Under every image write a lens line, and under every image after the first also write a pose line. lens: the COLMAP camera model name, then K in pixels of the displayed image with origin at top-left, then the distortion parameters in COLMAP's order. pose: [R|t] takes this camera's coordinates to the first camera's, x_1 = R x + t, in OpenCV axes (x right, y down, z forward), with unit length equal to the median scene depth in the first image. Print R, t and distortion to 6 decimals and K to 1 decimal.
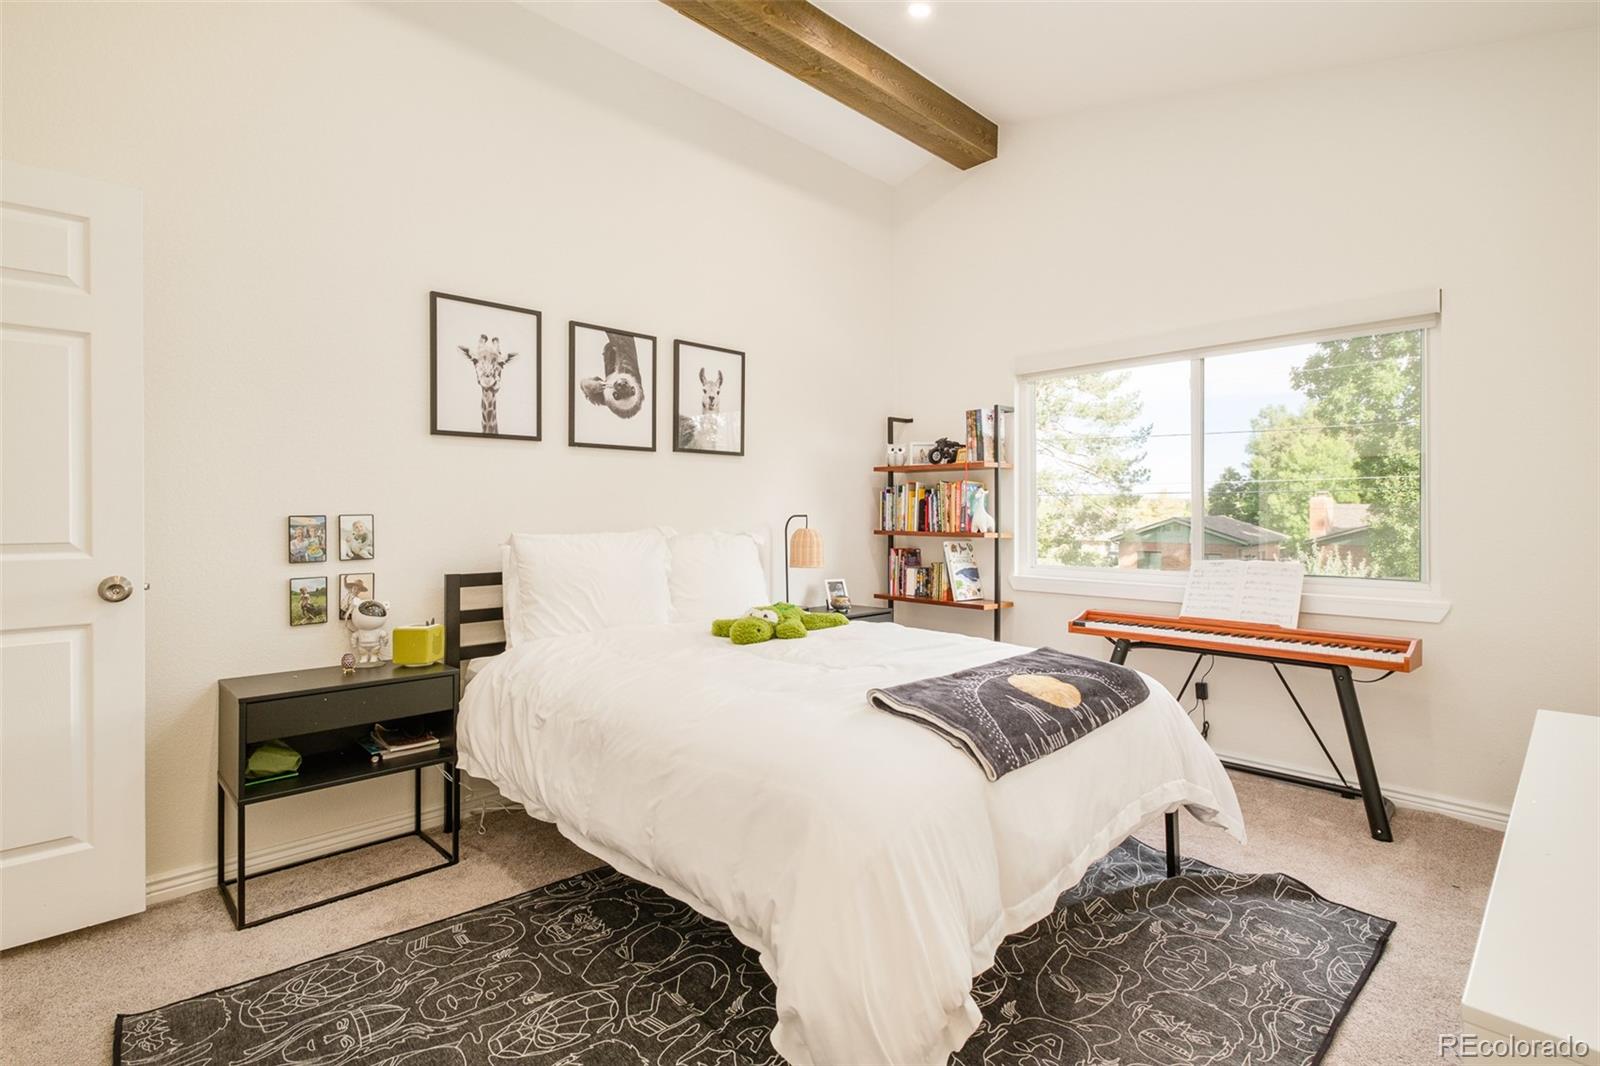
lens RADIAL K [[761.2, 0, 802.4], [0, 761.2, 504.7], [0, 0, 1]] dist [-0.003389, -0.000661]
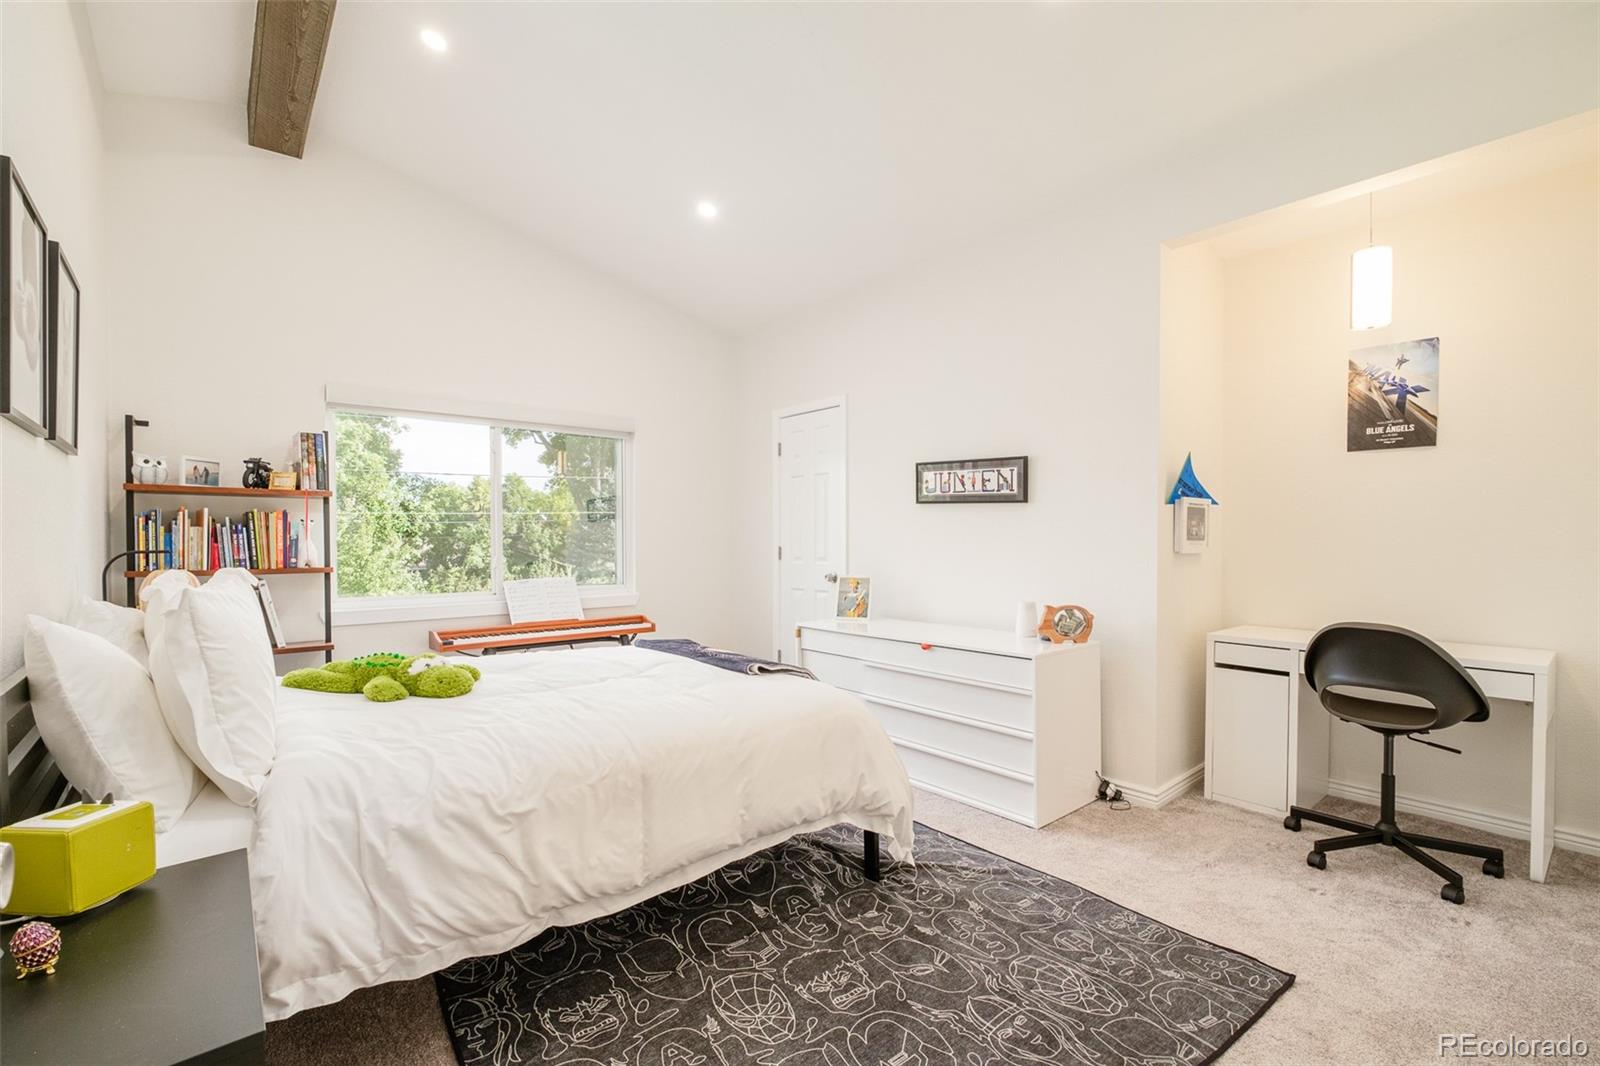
lens RADIAL K [[686.9, 0, 793.6], [0, 686.9, 536.0], [0, 0, 1]] dist [-0.005418, -0.000193]
pose [[0.081310, 0.007785, 0.996658, -0.837099], [-0.006292, 0.999954, -0.007297, 0.001507], [-0.996669, -0.005678, 0.081355, 0.546872]]
